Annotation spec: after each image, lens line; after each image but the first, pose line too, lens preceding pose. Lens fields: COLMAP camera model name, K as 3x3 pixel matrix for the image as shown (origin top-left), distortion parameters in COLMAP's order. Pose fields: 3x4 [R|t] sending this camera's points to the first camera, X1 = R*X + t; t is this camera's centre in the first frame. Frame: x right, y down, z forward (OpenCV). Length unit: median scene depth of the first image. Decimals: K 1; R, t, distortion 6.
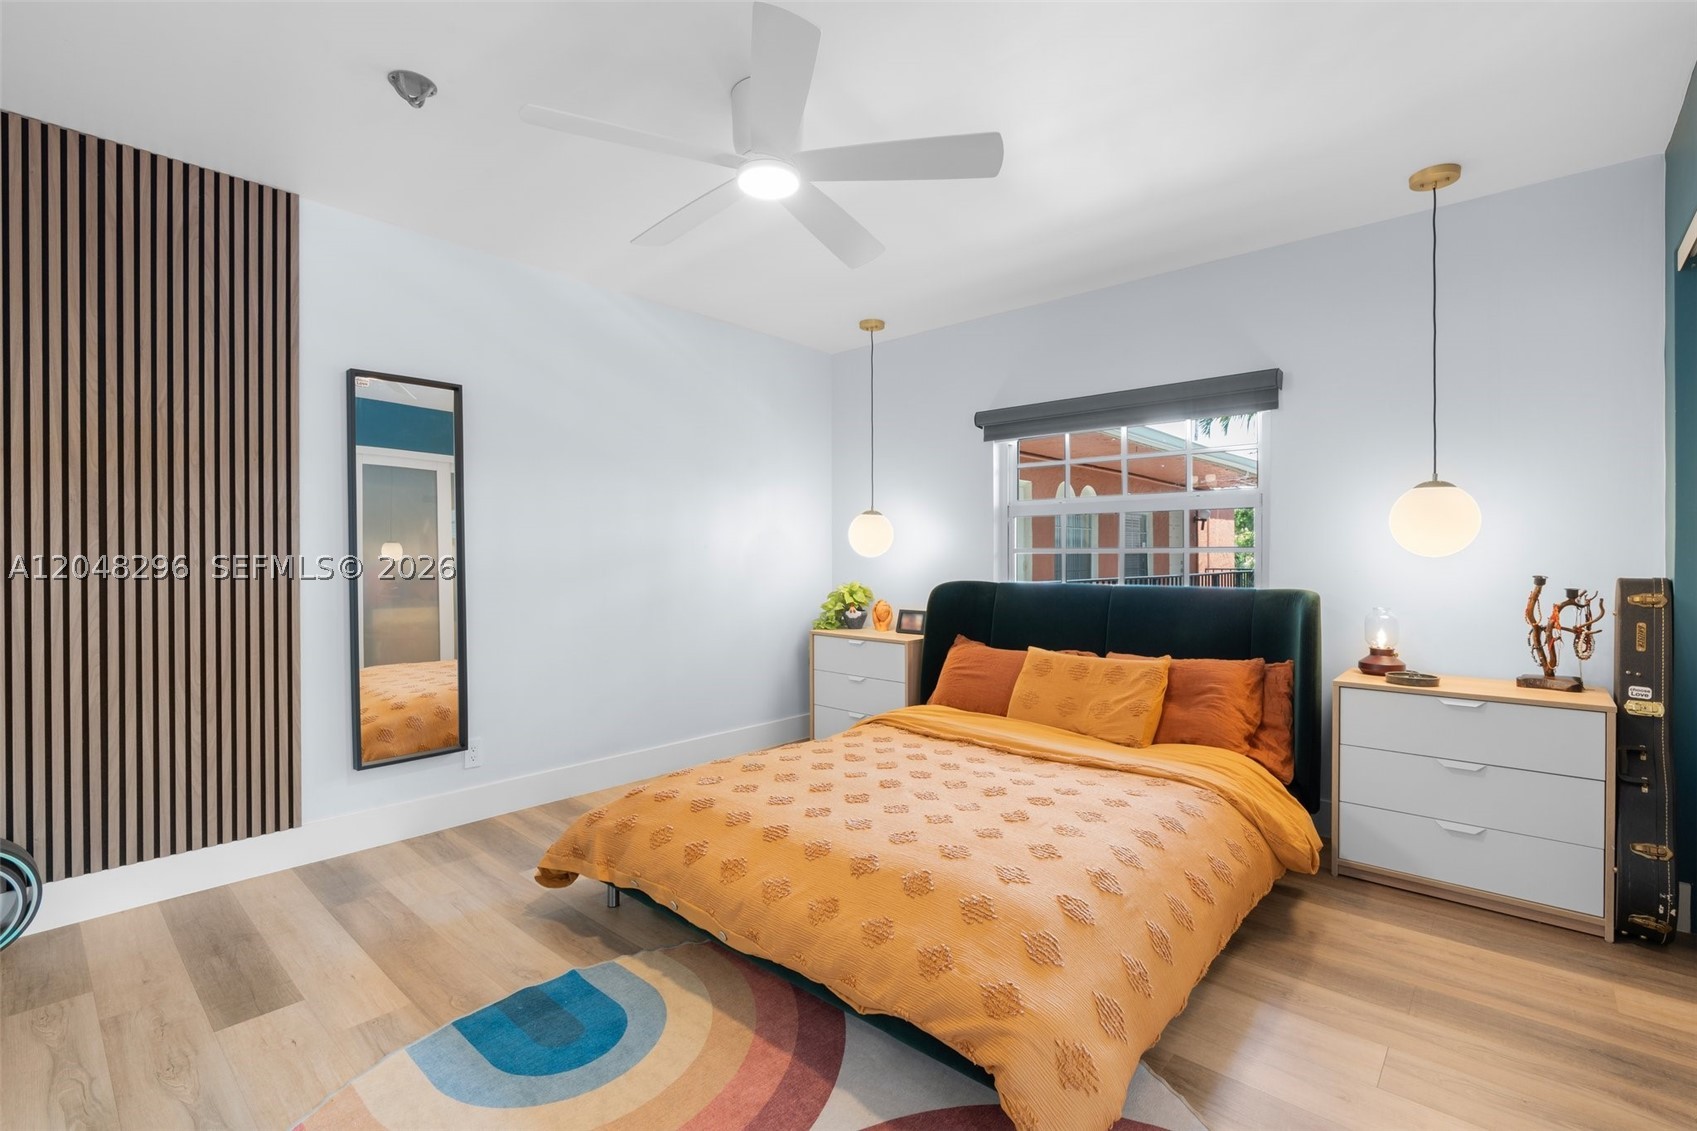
lens RADIAL K [[771.5, 0, 848.5], [0, 771.5, 565.5], [0, 0, 1]] dist [0.017650, 0.000121]
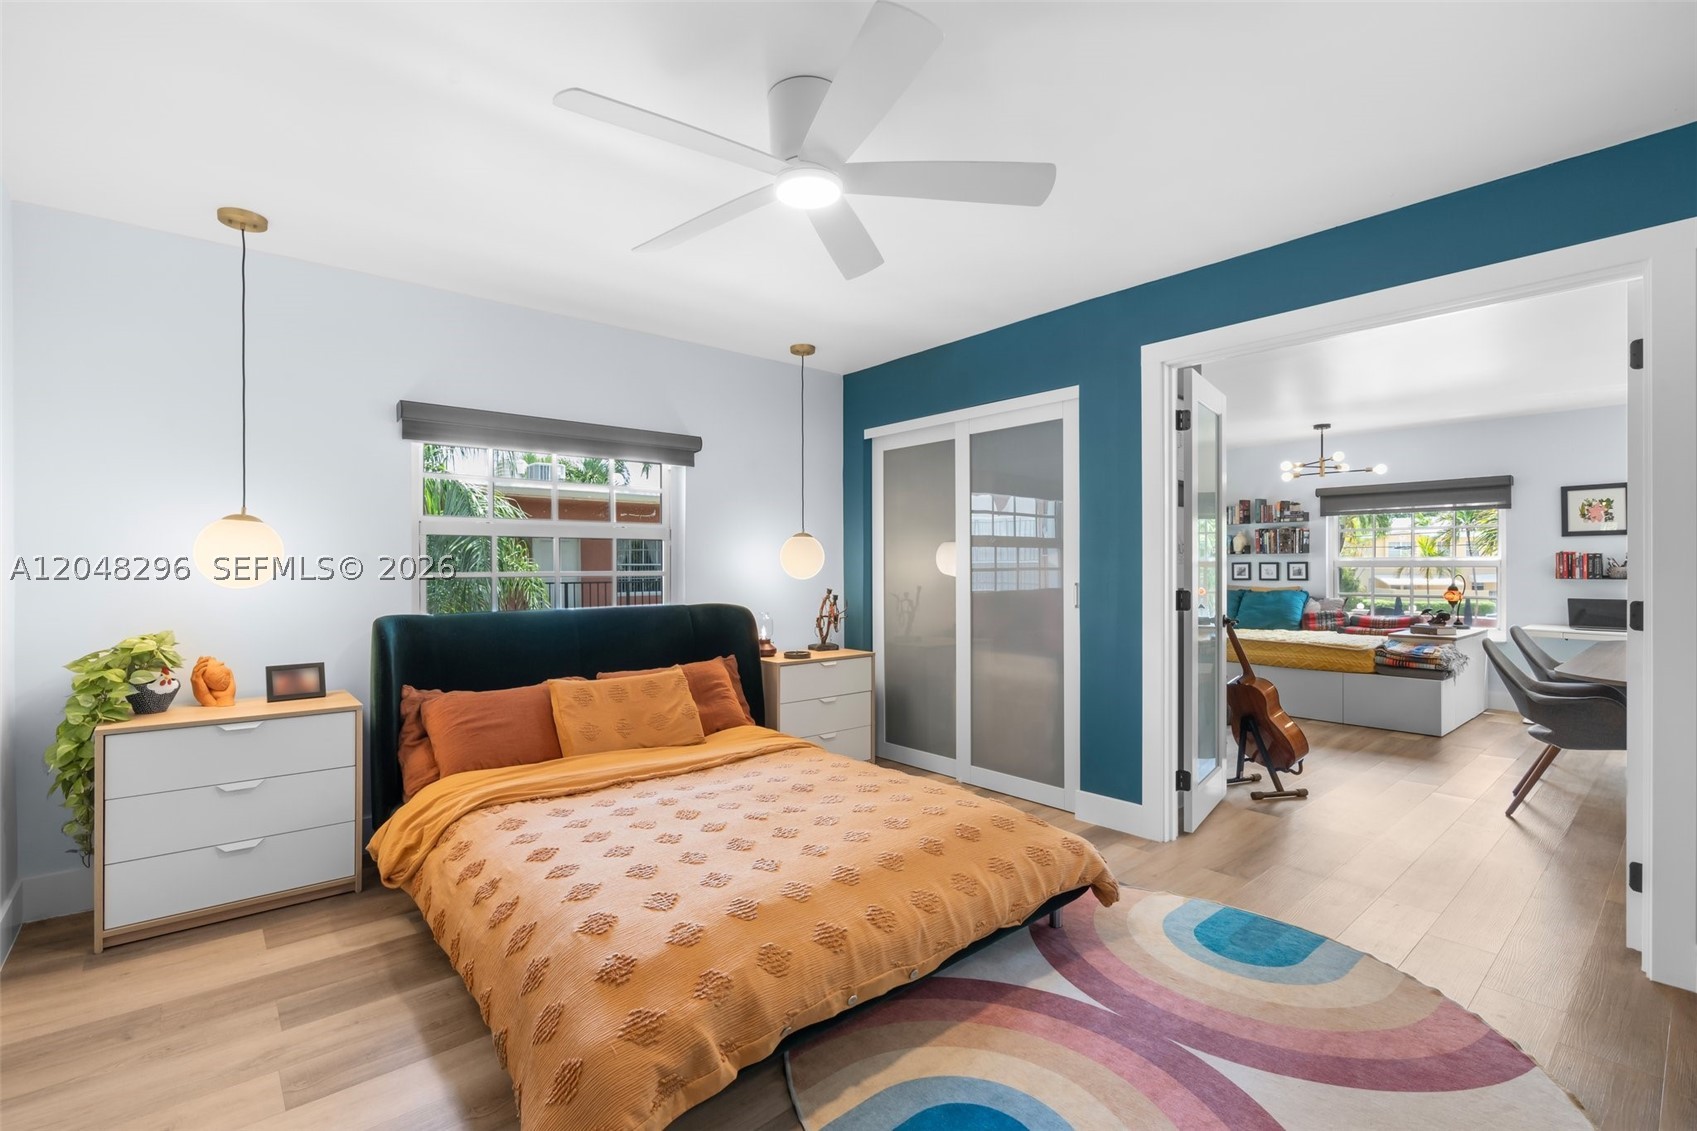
lens RADIAL K [[767.0, 0, 845.6], [0, 767.0, 551.0], [0, 0, 1]] dist [-0.003231, 0.000044]
pose [[0.115484, 0.025635, 0.992979, -0.719802], [0.017600, 0.999457, -0.027849, -0.018722], [-0.993153, 0.020693, 0.114970, 0.611542]]
